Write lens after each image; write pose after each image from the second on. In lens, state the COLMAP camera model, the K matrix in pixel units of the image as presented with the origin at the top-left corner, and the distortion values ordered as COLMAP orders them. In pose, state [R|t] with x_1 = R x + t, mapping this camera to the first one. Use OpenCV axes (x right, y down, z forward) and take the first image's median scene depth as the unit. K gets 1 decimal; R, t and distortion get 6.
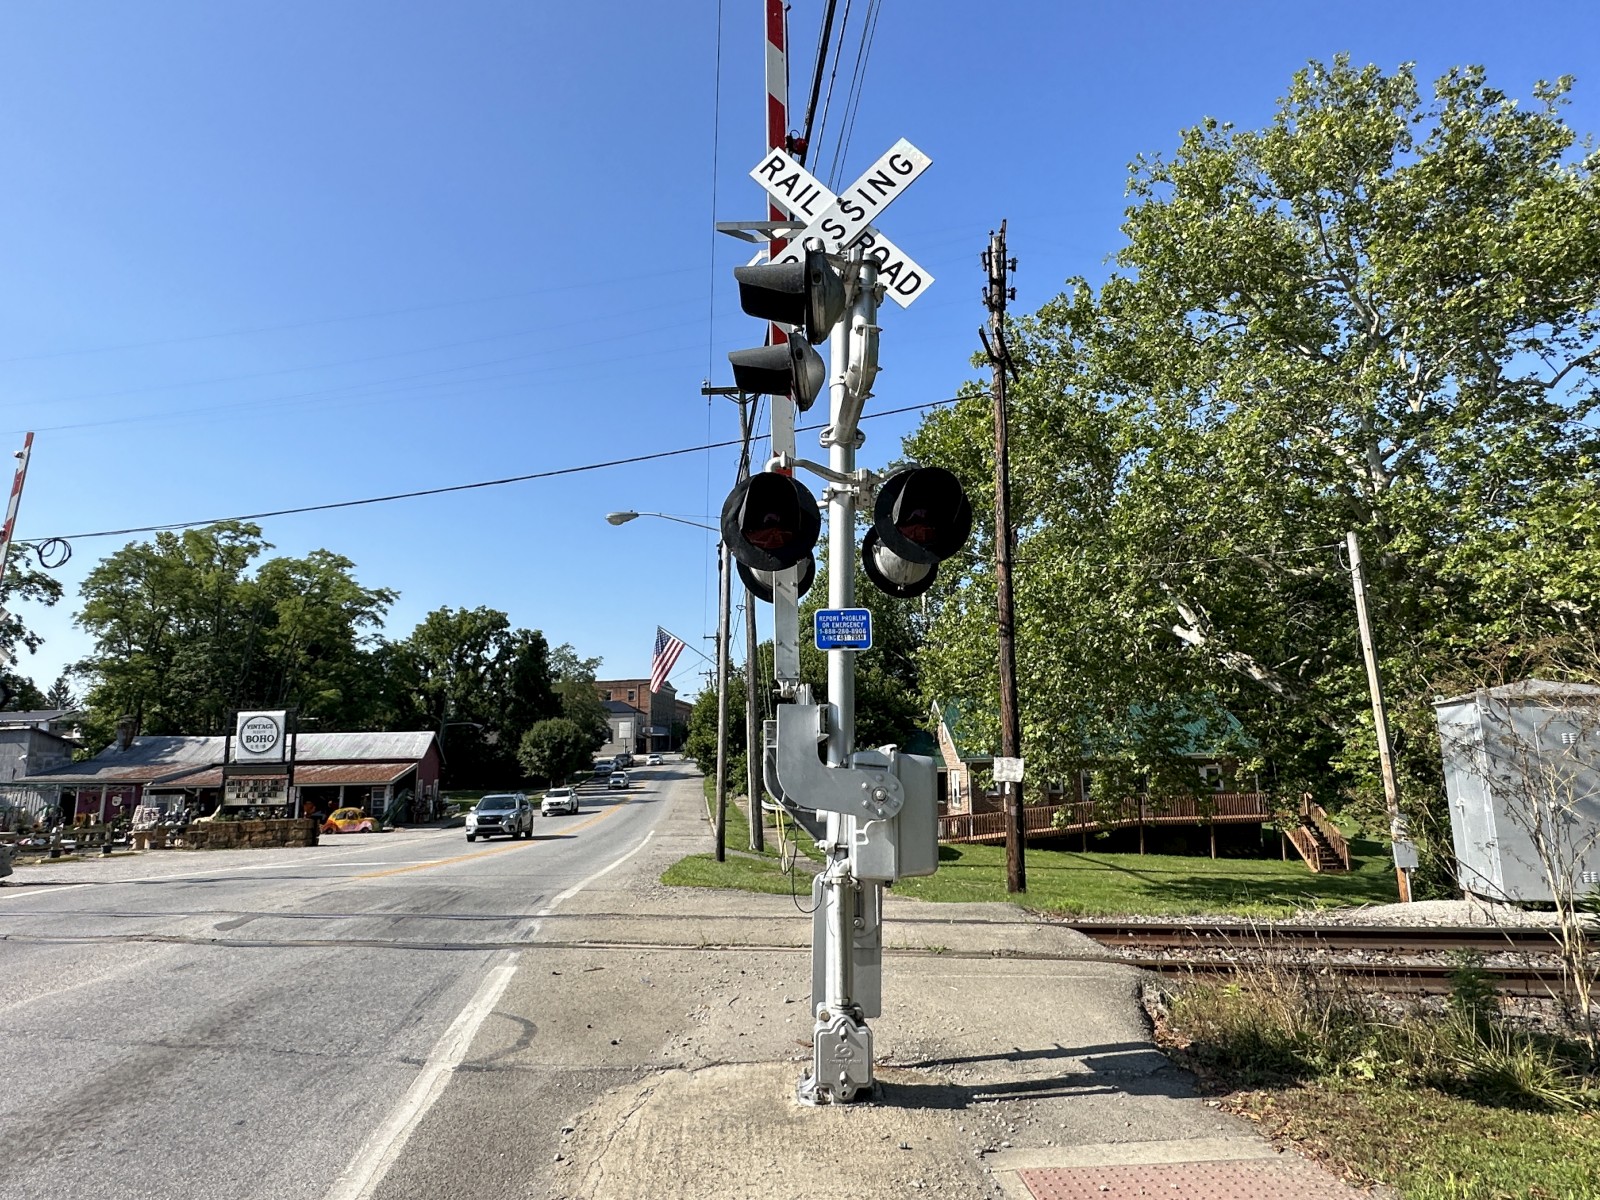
lens RADIAL K [[965.1, 0, 840.6], [0, 965.1, 601.3], [0, 0, 1]] dist [0.002045, 0.000713]
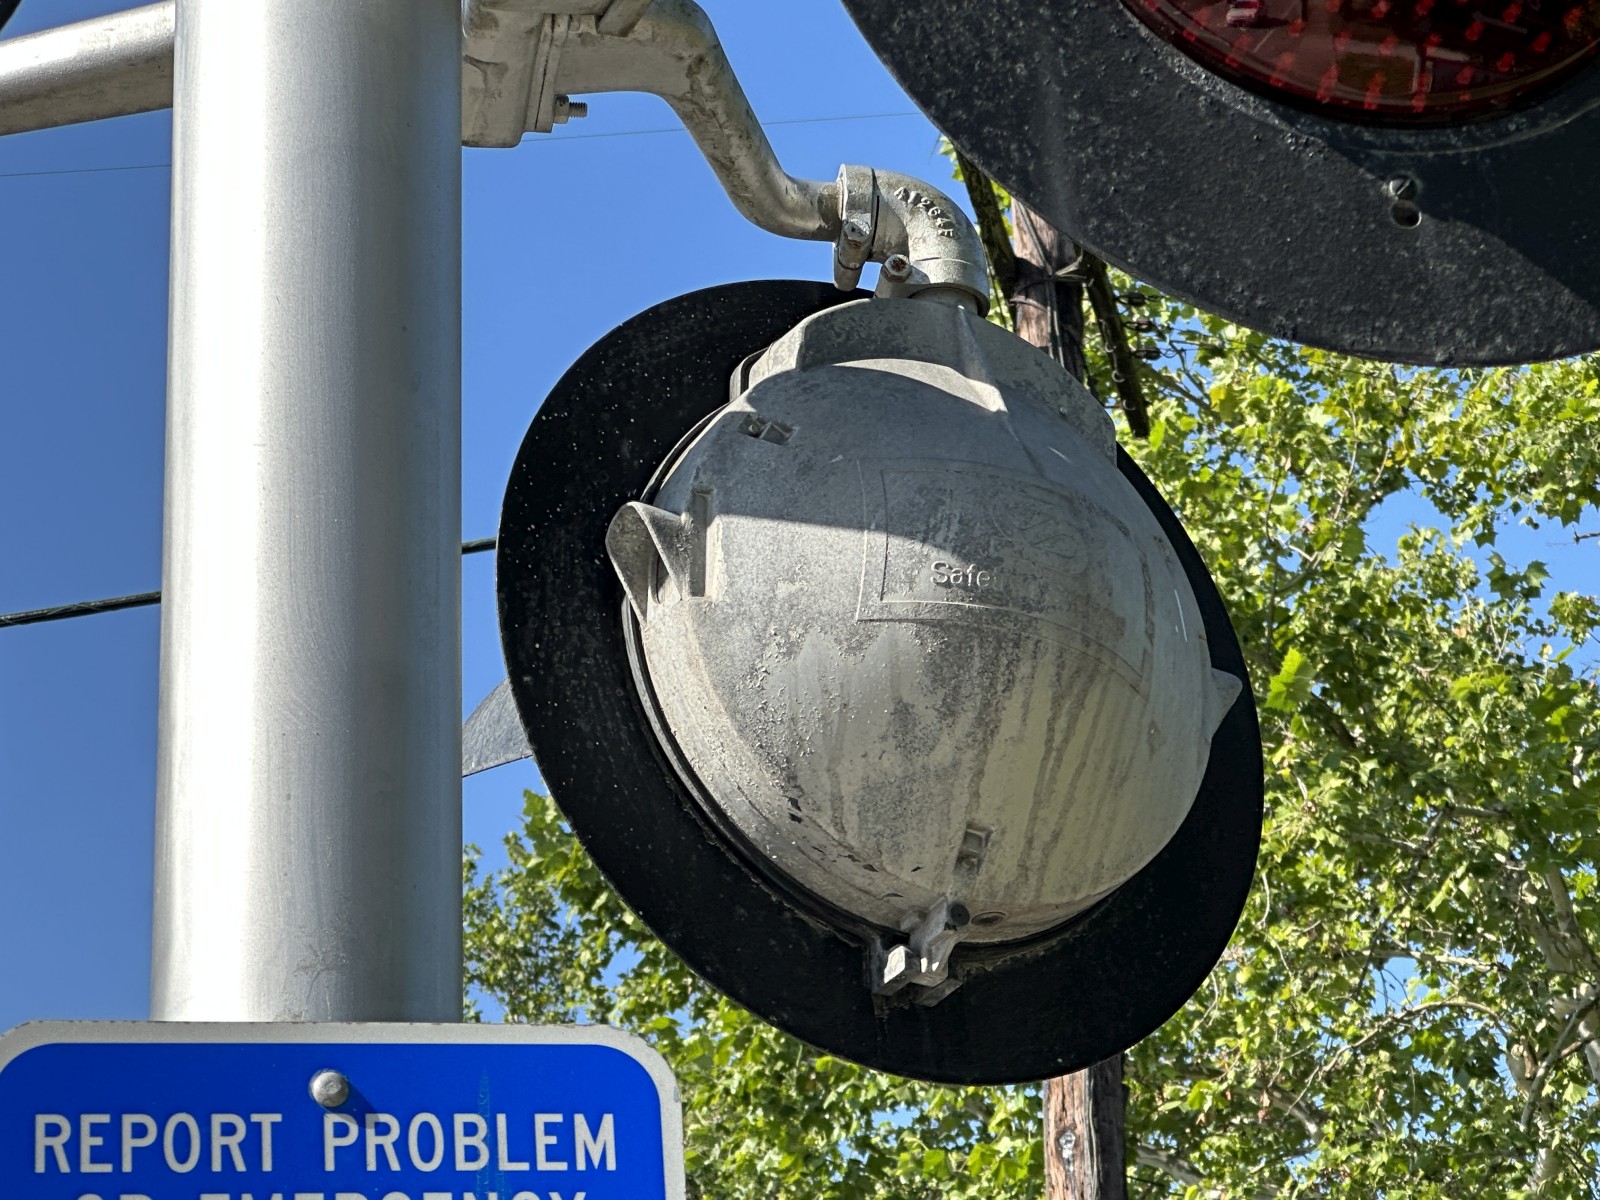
lens RADIAL K [[5123.9, 0, 800.0], [0, 5123.9, 600.0], [0, 0, 1]] dist [-0.786822, 22.668620]
pose [[0.990233, 0.024513, 0.137247, -0.003978], [0.007664, 0.973363, -0.229140, 0.015535], [-0.139208, 0.227954, 0.963669, 0.126341]]
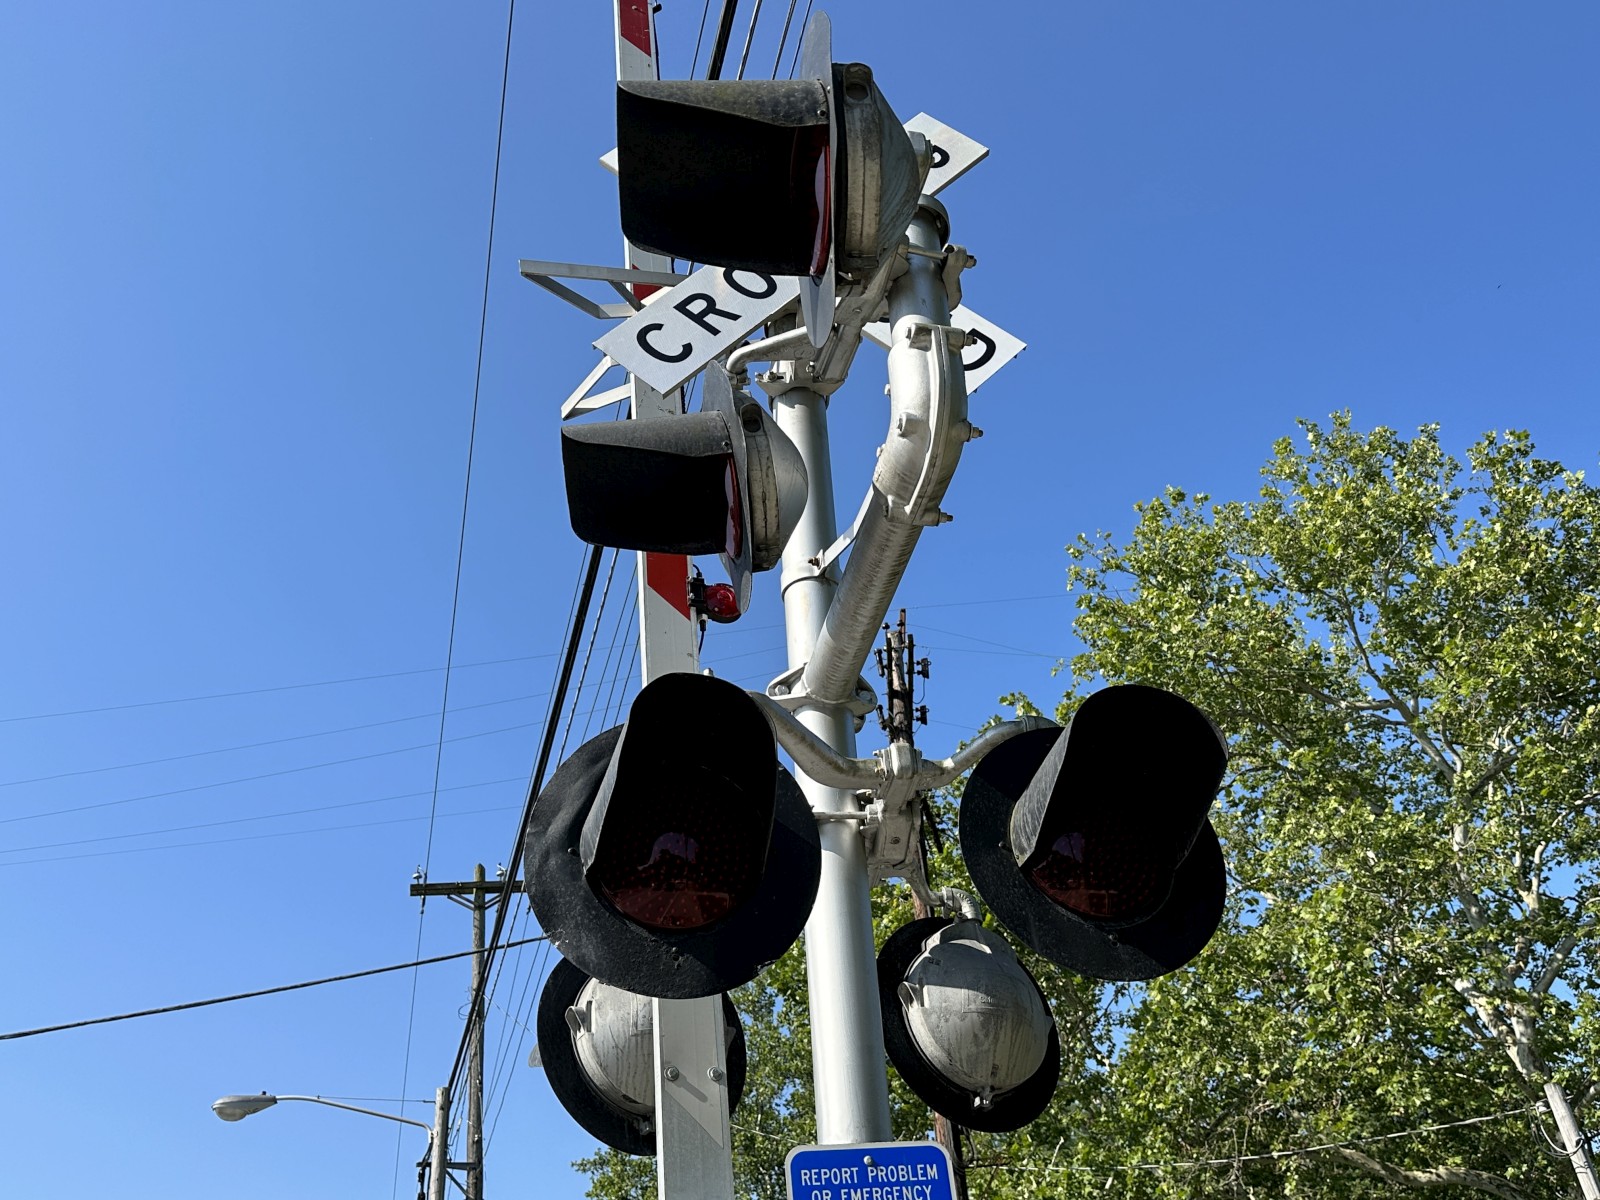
lens RADIAL K [[1452.5, 0, 800.0], [0, 1452.5, 600.0], [0, 0, 1]] dist [0.159781, -0.318358]
pose [[0.993058, 0.011369, 0.117079, -0.018286], [0.038309, 0.909797, -0.413281, 0.010338], [-0.111216, 0.414897, 0.903046, 0.100412]]
